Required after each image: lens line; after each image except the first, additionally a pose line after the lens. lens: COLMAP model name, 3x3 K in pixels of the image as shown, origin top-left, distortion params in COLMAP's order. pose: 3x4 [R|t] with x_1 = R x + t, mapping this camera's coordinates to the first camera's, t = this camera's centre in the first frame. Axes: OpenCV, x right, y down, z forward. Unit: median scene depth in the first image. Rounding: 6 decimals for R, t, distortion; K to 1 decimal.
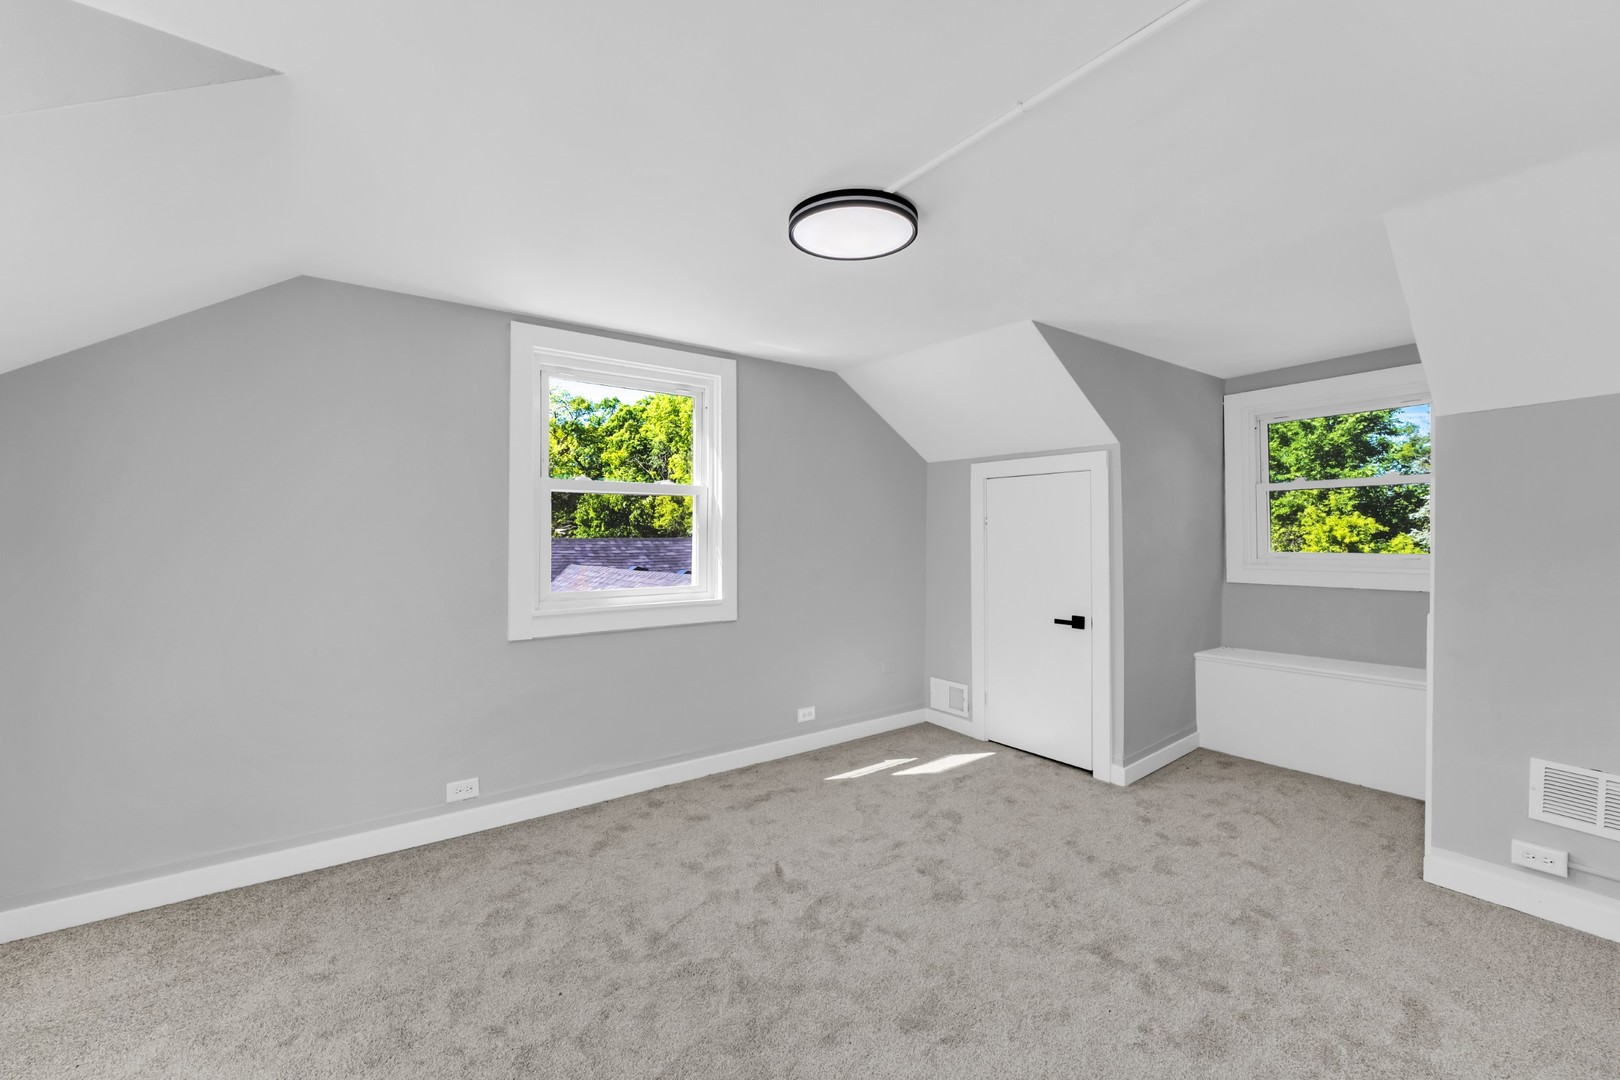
lens RADIAL K [[674.0, 0, 806.7], [0, 674.0, 542.1], [0, 0, 1]] dist [-0.011817, 0.000725]
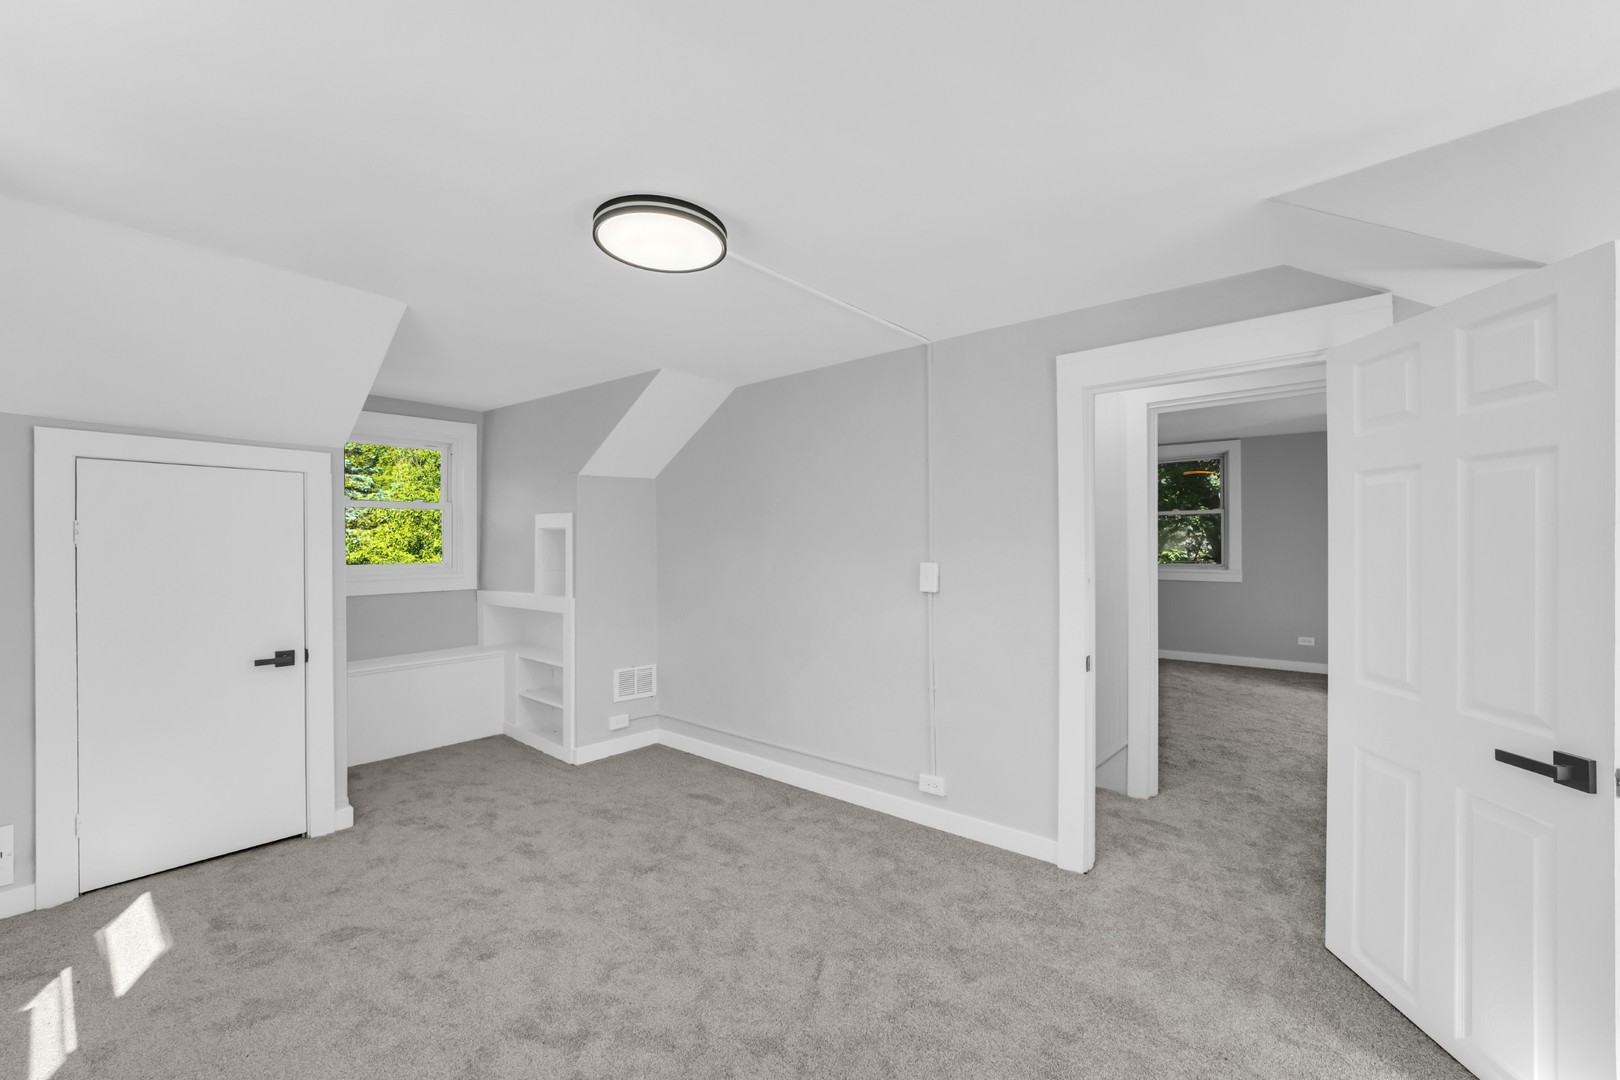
lens RADIAL K [[674.0, 0, 806.7], [0, 674.0, 542.1], [0, 0, 1]] dist [-0.011817, 0.000725]
pose [[-0.244283, 0.005338, 0.969689, -0.597170], [0.015754, 0.999875, -0.001536, -0.009822], [-0.969576, 0.014902, -0.244337, 0.665810]]
